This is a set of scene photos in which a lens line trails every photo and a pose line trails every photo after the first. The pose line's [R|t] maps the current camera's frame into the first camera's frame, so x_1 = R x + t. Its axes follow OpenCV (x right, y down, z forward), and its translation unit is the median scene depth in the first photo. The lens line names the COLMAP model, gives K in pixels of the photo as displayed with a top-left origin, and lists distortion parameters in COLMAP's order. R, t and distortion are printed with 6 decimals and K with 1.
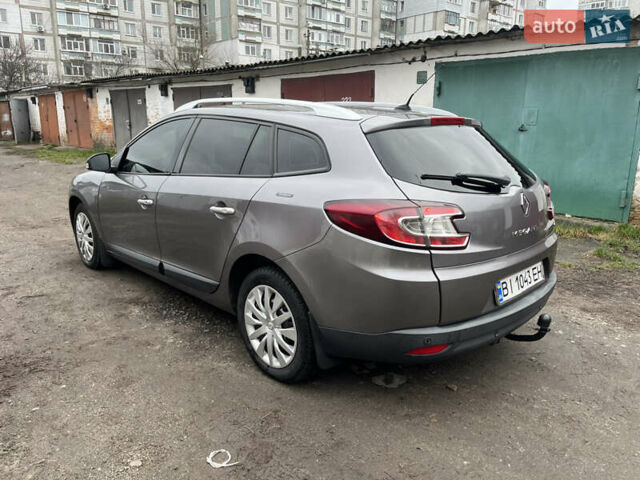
lens RADIAL K [[487.6, 0, 320.0], [0, 487.6, 240.0], [0, 0, 1]] dist [0.012960, -0.000246]
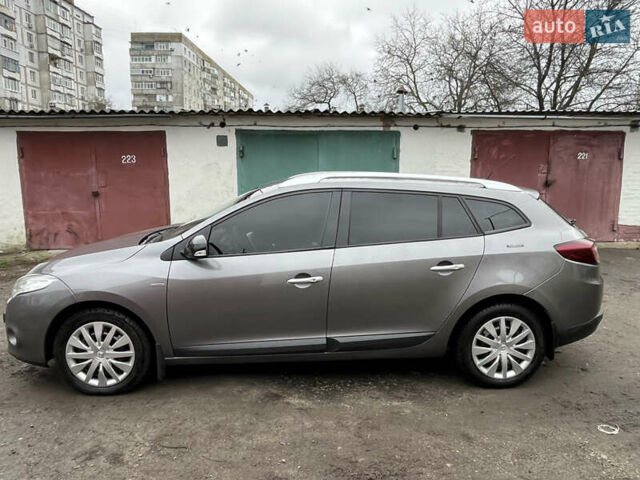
lens RADIAL K [[467.3, 0, 320.0], [0, 467.3, 240.0], [0, 0, 1]] dist [-0.001862, -0.004138]
pose [[0.658966, -0.117186, 0.742988, -1.093133], [0.183737, 0.982944, -0.007926, -0.154965], [-0.729386, 0.141737, 0.669258, 0.399575]]
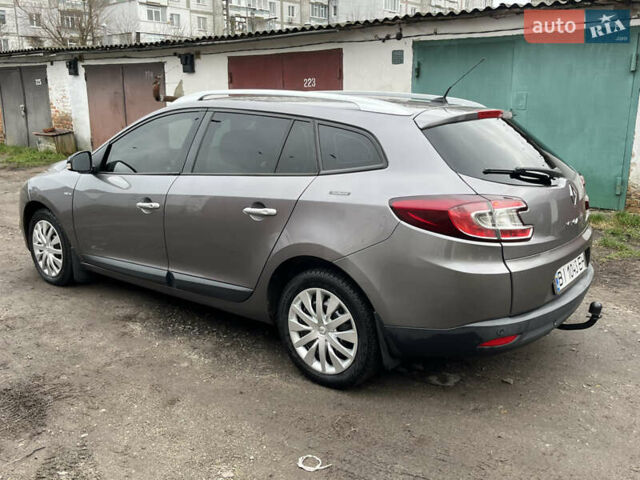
lens RADIAL K [[587.6, 0, 323.1], [0, 587.6, 234.7], [0, 0, 1]] dist [0.017628, 0.004368]
pose [[0.990233, -0.039556, 0.133691, -0.204835], [0.041478, 0.999072, -0.011626, 0.001708], [-0.133107, 0.017058, 0.990955, -0.118581]]
